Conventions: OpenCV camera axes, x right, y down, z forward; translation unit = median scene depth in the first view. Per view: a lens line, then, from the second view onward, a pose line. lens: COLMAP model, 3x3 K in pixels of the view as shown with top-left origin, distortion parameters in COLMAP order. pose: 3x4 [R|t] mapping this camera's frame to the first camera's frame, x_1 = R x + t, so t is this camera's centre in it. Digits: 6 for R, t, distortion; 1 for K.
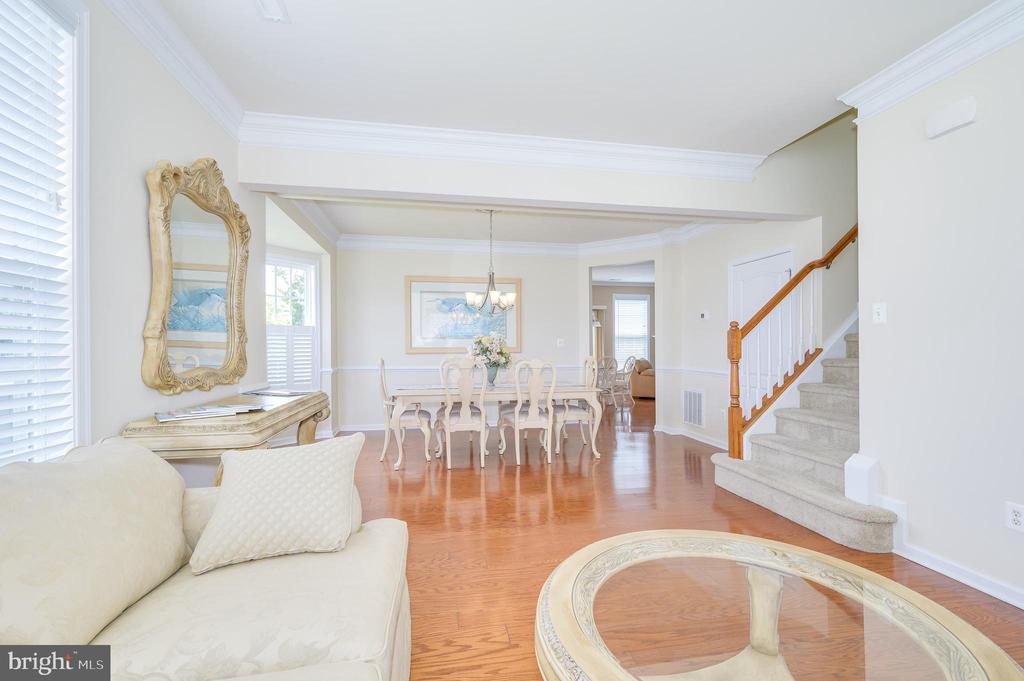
lens RADIAL K [[462.1, 0, 517.7], [0, 462.1, 340.3], [0, 0, 1]] dist [0.000258, 0.003192]
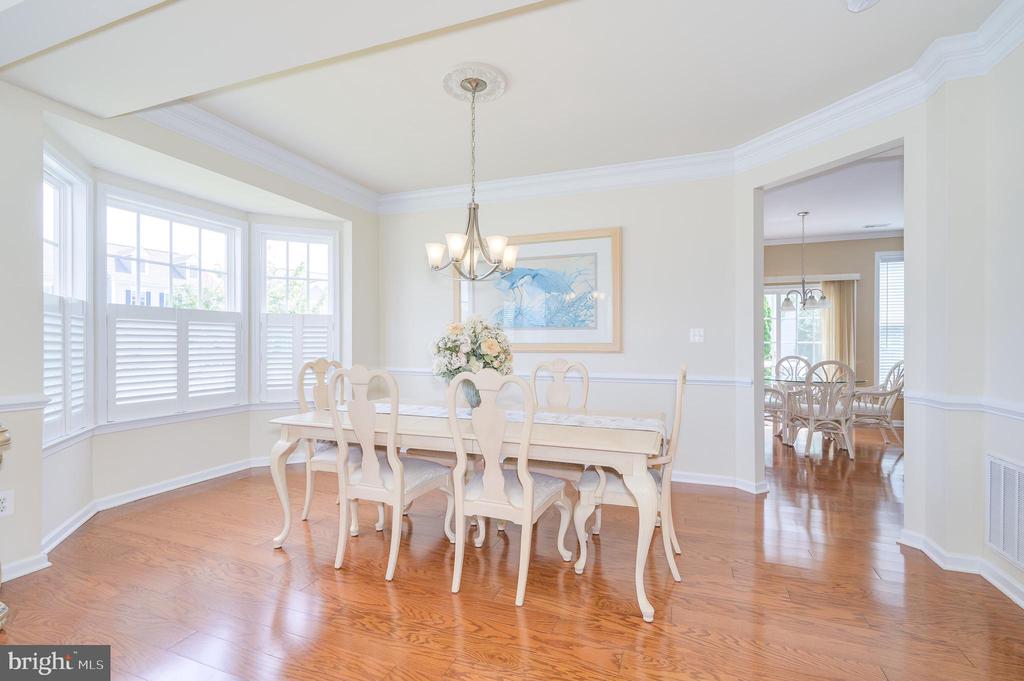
lens RADIAL K [[462.1, 0, 512.1], [0, 462.1, 345.4], [0, 0, 1]] dist [0.000258, 0.003192]
pose [[0.849723, 0.008407, -0.527163, 0.270428], [0.002711, 0.999790, 0.020315, 0.007209], [0.527223, -0.018691, 0.849522, 0.561625]]
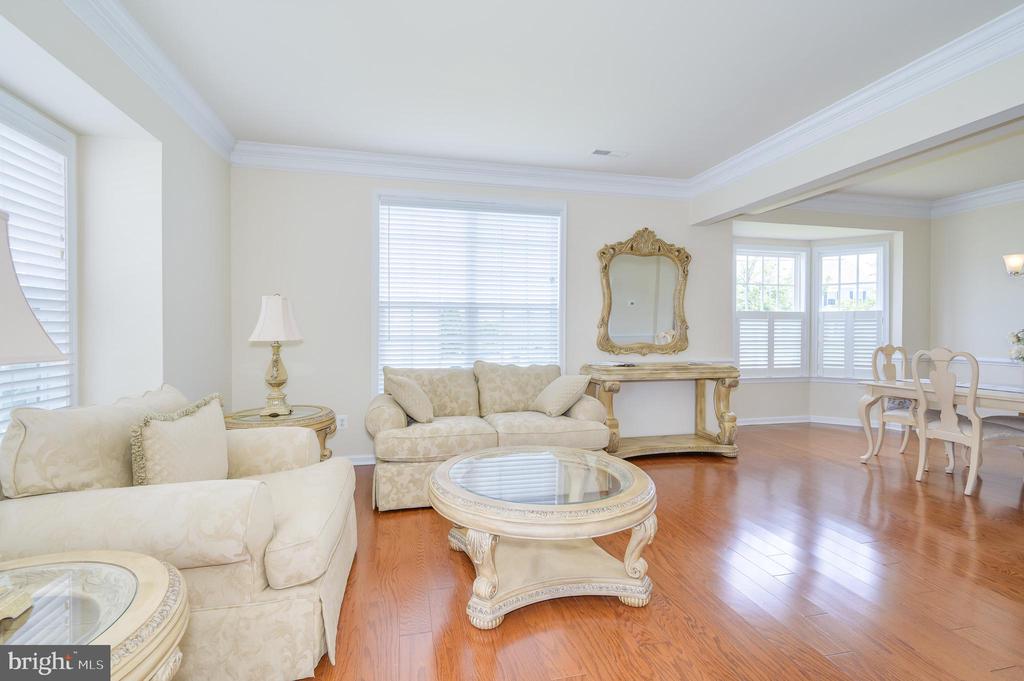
lens RADIAL K [[462.1, 0, 498.8], [0, 462.1, 333.9], [0, 0, 1]] dist [0.000258, 0.003192]
pose [[0.041427, 0.008308, -0.999107, 0.565628], [0.009048, 0.999921, 0.008690, 0.002420], [0.999101, -0.009400, 0.041348, 0.181678]]
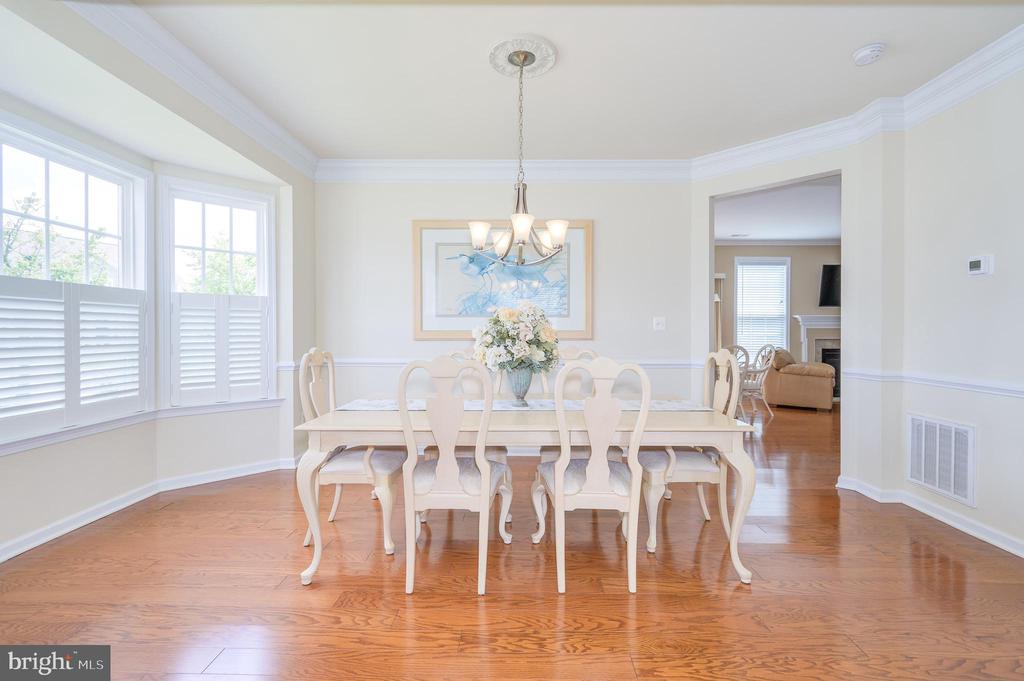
lens RADIAL K [[462.1, 0, 517.7], [0, 462.1, 335.1], [0, 0, 1]] dist [0.000258, 0.003192]
pose [[0.979594, 0.006803, -0.200869, 0.044228], [-0.002075, 0.999716, 0.023736, 0.008324], [0.200974, -0.022835, 0.979330, 0.492651]]
